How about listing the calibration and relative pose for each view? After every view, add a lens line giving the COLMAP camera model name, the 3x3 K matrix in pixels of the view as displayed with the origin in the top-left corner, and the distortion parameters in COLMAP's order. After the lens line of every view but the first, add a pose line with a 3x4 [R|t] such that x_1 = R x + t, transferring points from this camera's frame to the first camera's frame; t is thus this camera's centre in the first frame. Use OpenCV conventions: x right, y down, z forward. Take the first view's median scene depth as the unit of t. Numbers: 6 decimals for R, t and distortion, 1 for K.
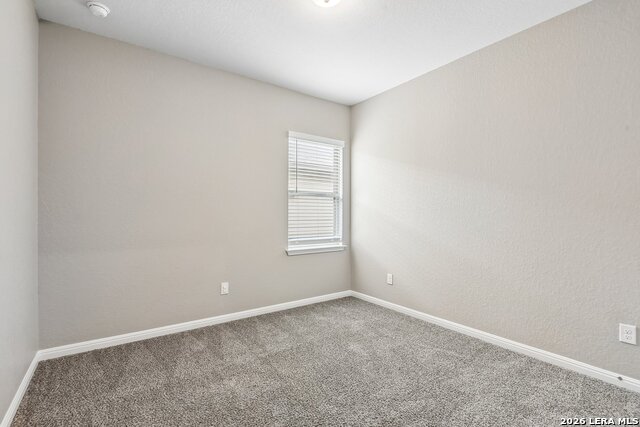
lens RADIAL K [[293.6, 0, 322.8], [0, 293.6, 215.8], [0, 0, 1]] dist [-0.001021, -0.006449]
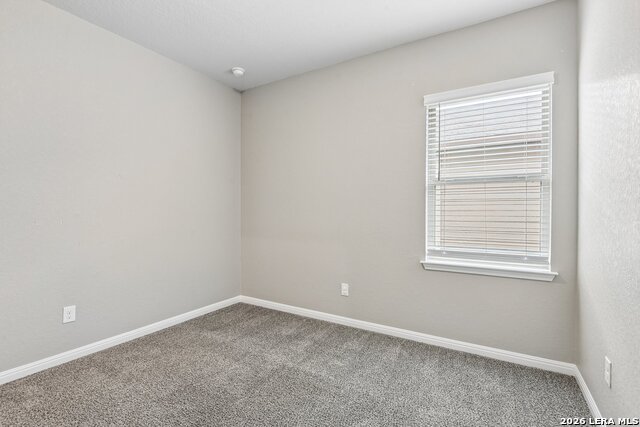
lens RADIAL K [[293.6, 0, 316.4], [0, 293.6, 215.5], [0, 0, 1]] dist [-0.001021, -0.006449]
pose [[0.381141, 0.009951, -0.924463, 0.462566], [-0.006771, 0.999945, 0.007972, -0.000898], [0.924492, 0.003221, 0.381188, 0.495630]]
